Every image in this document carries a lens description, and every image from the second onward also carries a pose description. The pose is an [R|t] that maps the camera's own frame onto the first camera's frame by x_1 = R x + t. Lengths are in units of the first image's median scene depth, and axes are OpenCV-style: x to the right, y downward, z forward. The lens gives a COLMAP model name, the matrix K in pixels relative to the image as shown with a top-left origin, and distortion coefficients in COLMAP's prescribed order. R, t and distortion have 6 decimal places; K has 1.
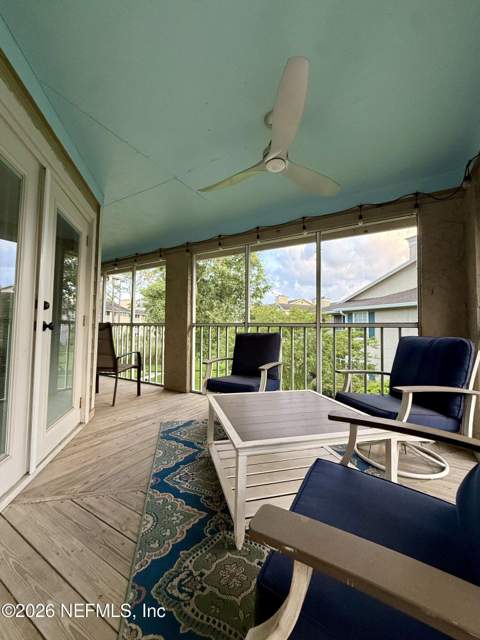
lens RADIAL K [[254.5, 0, 240.0], [0, 254.5, 319.0], [0, 0, 1]] dist [-0.000635, 0.000942]
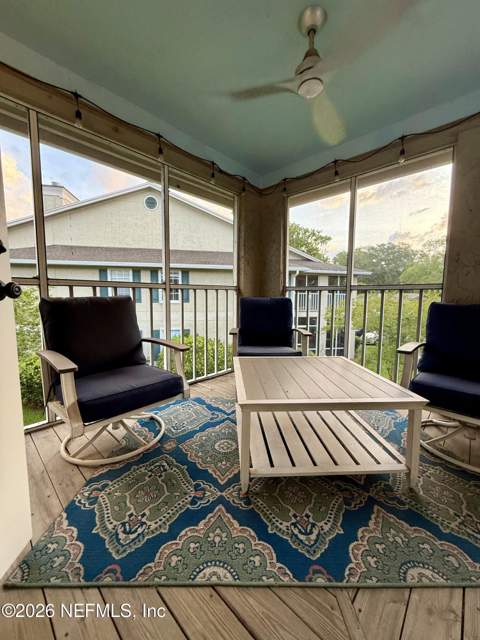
lens RADIAL K [[254.5, 0, 240.0], [0, 254.5, 319.0], [0, 0, 1]] dist [-0.000635, 0.000942]
pose [[0.218577, -0.111306, 0.969451, -0.578649], [-0.049481, 0.990931, 0.124928, 0.020751], [-0.974564, -0.075276, 0.211087, 0.751279]]
